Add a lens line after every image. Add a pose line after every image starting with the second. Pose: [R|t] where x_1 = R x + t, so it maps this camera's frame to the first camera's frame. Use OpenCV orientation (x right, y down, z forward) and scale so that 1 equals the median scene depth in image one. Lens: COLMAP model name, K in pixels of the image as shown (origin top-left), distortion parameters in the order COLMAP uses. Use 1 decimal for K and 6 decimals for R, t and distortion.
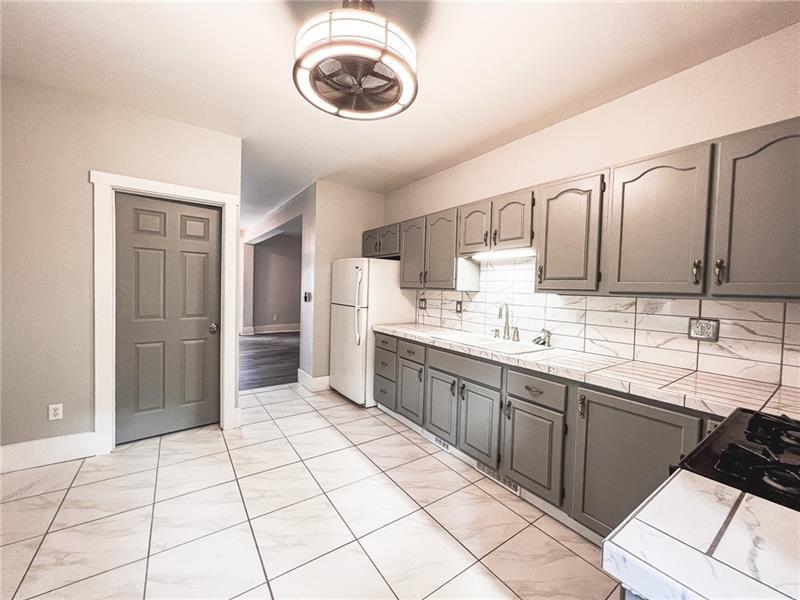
lens RADIAL K [[320.5, 0, 400.2], [0, 320.5, 297.8], [0, 0, 1]] dist [-0.001241, 0.000215]
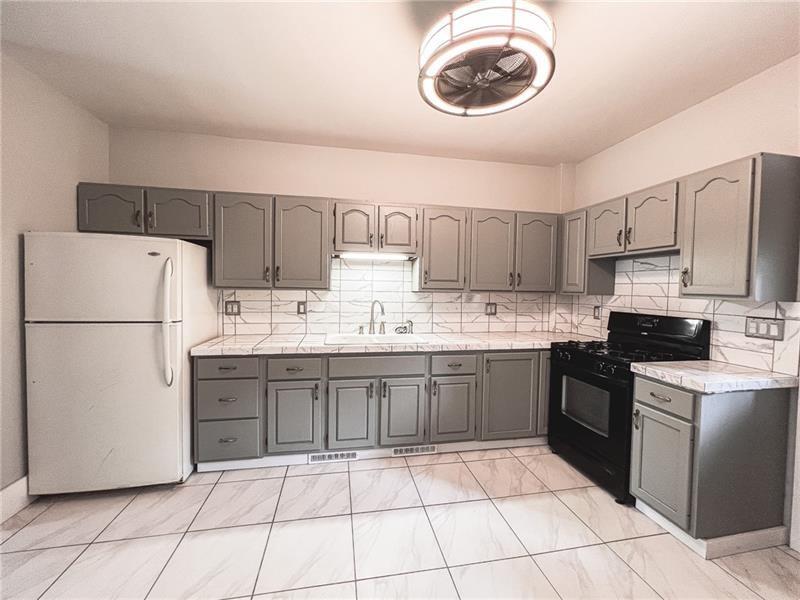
lens RADIAL K [[320.5, 0, 398.4], [0, 320.5, 299.4], [0, 0, 1]] dist [-0.001241, 0.000215]
pose [[0.416997, -0.057997, 0.907056, -0.683673], [0.023368, 0.998316, 0.053090, -0.048351], [-0.908607, -0.000943, 0.417650, 0.515854]]
